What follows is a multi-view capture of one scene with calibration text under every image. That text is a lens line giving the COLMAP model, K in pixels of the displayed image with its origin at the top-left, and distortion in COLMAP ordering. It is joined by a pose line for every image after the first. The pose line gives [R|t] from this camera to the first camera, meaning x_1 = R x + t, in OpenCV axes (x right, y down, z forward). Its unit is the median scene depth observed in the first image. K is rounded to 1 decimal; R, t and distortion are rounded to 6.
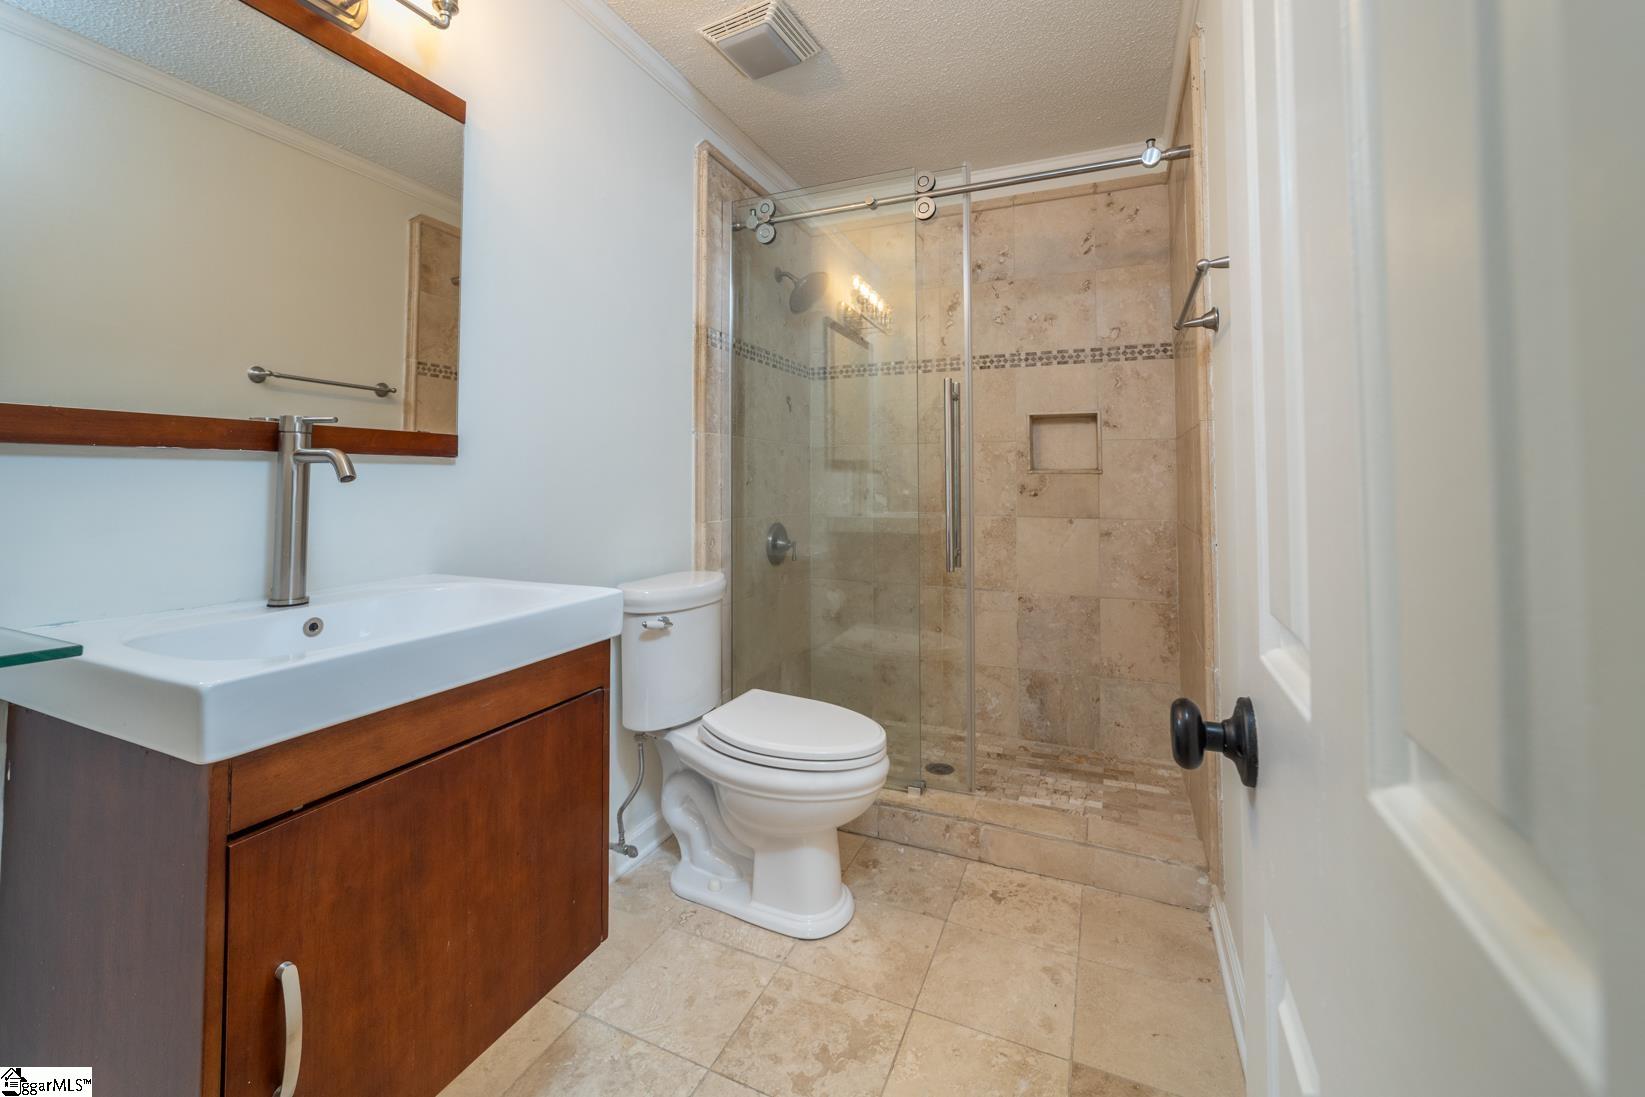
lens RADIAL K [[652.4, 0, 806.2], [0, 652.4, 455.6], [0, 0, 1]] dist [-0.011687, 0.004875]
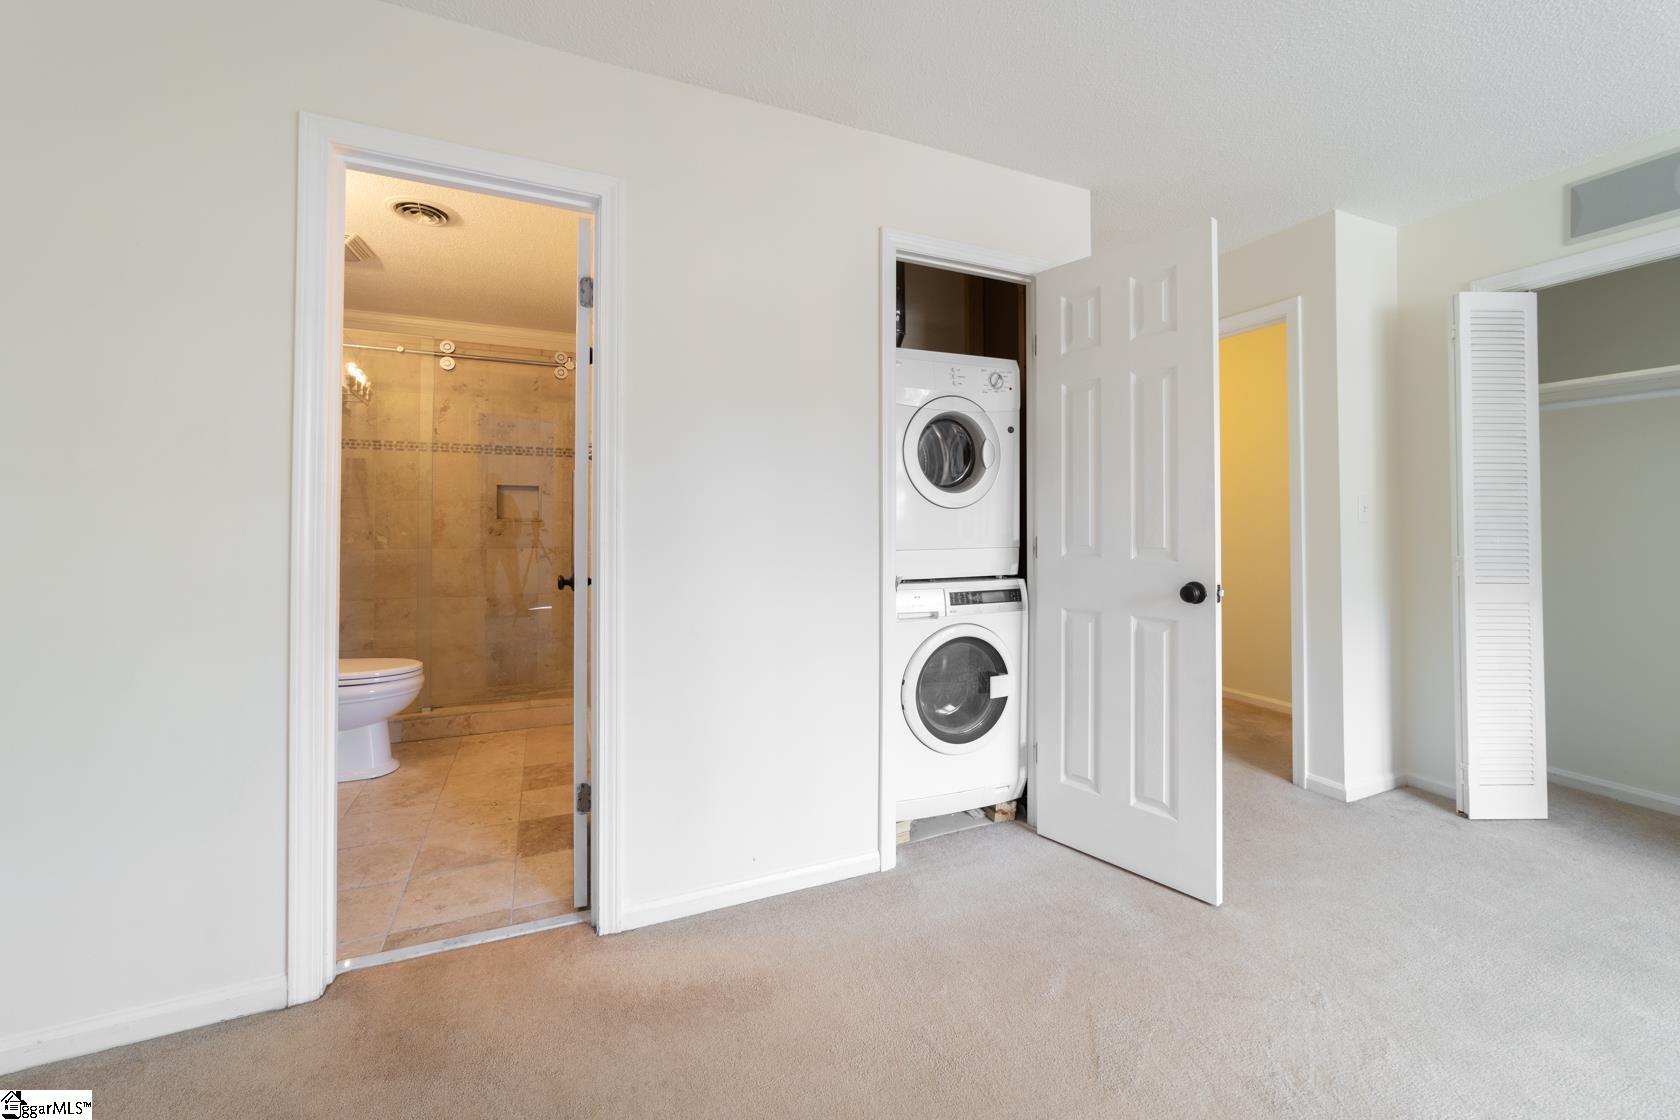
lens RADIAL K [[666.3, 0, 827.3], [0, 666.3, 517.8], [0, 0, 1]] dist [-0.011687, 0.004875]
pose [[0.671213, 0.012041, 0.741167, -0.327988], [-0.029566, 0.999507, 0.010538, -0.022441], [-0.740675, -0.028986, 0.671238, -0.712391]]
